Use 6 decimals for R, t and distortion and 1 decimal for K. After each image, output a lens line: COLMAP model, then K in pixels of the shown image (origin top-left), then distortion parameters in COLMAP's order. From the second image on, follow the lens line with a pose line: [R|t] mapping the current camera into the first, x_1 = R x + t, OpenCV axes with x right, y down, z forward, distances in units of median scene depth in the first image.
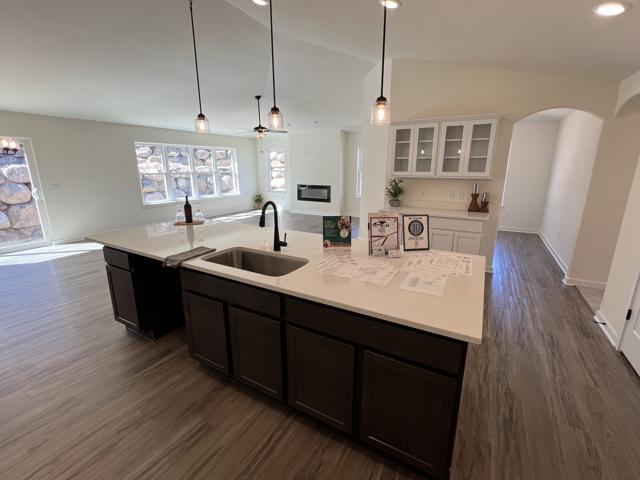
lens RADIAL K [[287.7, 0, 317.9], [0, 287.7, 238.9], [0, 0, 1]] dist [-0.000875, 0.001139]
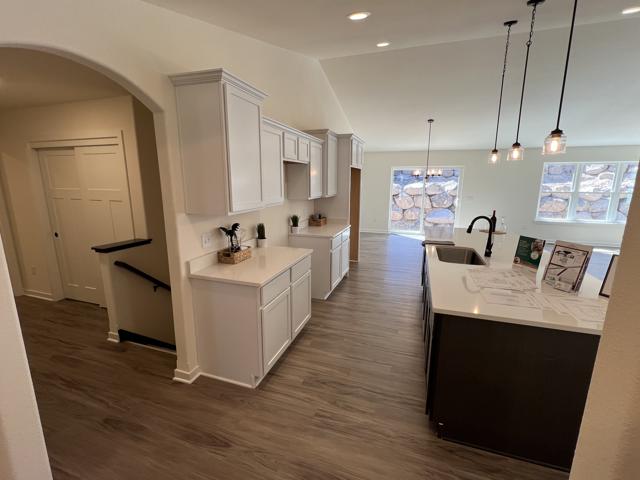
lens RADIAL K [[287.7, 0, 321.5], [0, 287.7, 238.5], [0, 0, 1]] dist [-0.000875, 0.001139]
pose [[0.203155, 0.195451, -0.959441, 0.931025], [-0.246094, 0.958613, 0.143174, -0.037254], [0.947716, 0.207026, 0.242847, -0.002445]]
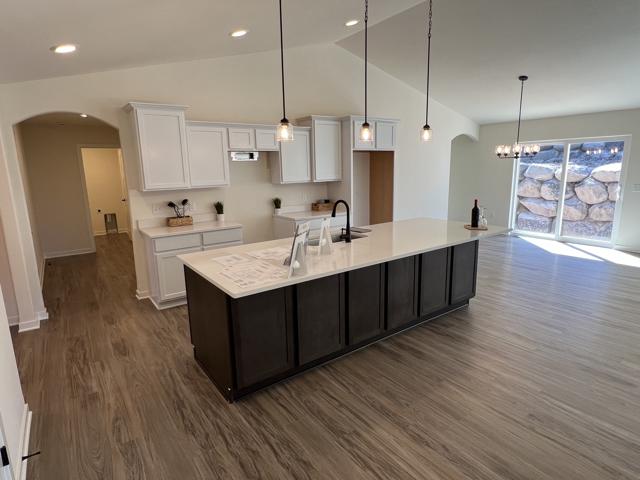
lens RADIAL K [[359.9, 0, 322.1], [0, 359.9, 239.7], [0, 0, 1]] dist [0.003973, 0.000553]
pose [[-0.394552, 0.191765, -0.898641, 1.303439], [-0.207928, 0.933980, 0.290598, -0.399583], [0.895039, 0.301509, -0.328630, 1.450242]]
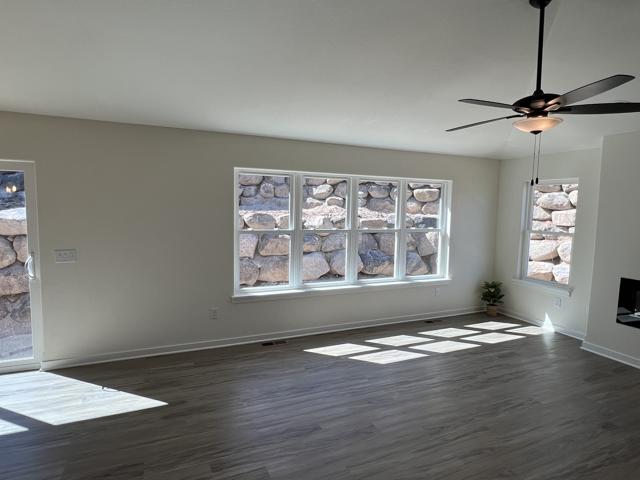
lens RADIAL K [[371.3, 0, 323.0], [0, 371.3, 238.2], [0, 0, 1]] dist [-0.014402, -0.004355]
pose [[0.815252, 0.067225, -0.575191, -0.487597], [-0.164662, 0.979151, -0.118949, -0.551593], [0.555202, 0.191685, 0.809325, 1.937571]]
